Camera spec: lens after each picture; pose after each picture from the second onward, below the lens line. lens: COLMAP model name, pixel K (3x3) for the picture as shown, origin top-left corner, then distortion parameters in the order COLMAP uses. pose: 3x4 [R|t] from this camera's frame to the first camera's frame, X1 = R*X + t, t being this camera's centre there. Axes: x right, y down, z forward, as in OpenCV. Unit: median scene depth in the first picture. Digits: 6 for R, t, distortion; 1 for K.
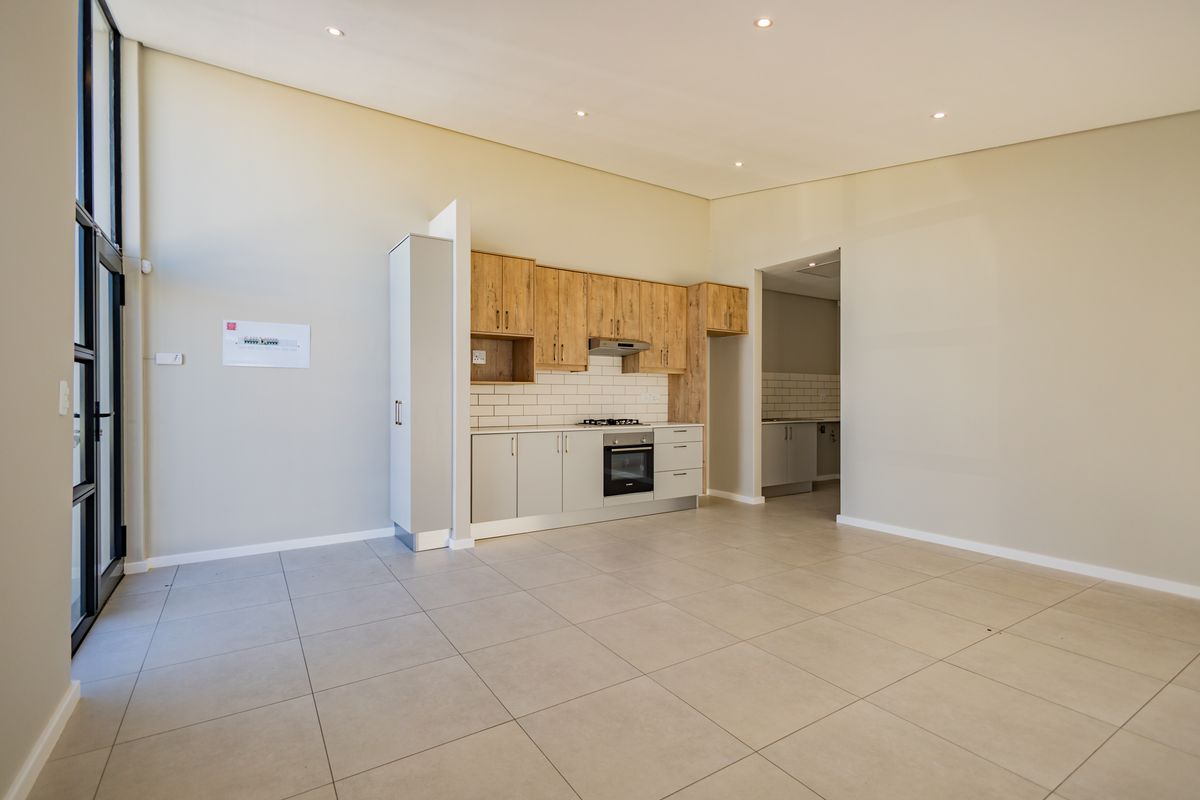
lens RADIAL K [[566.0, 0, 602.8], [0, 566.0, 400.6], [0, 0, 1]] dist [0.005451, 0.000320]
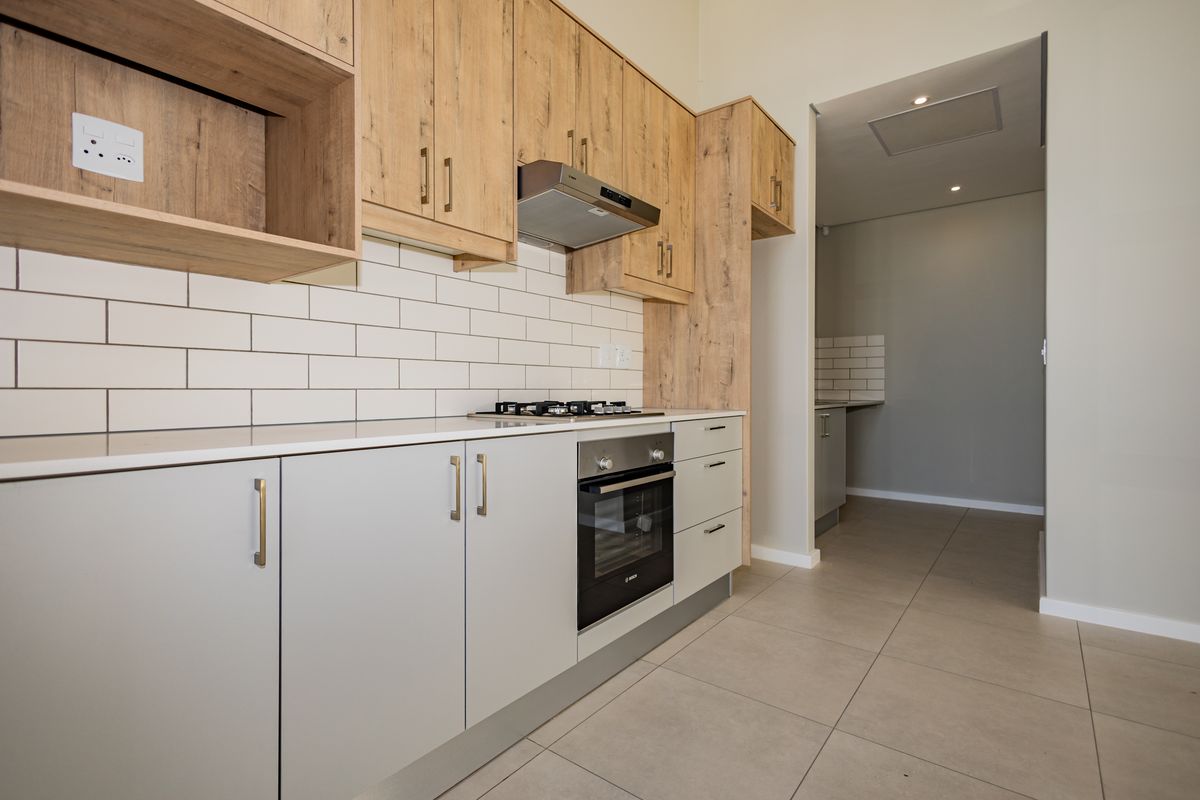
lens RADIAL K [[566.0, 0, 590.9], [0, 566.0, 397.7], [0, 0, 1]] dist [0.005451, 0.000320]
pose [[0.944627, -0.005446, 0.328102, -0.091939], [0.001770, 0.999932, 0.011501, 0.025984], [-0.328143, -0.010284, 0.944572, 0.629302]]
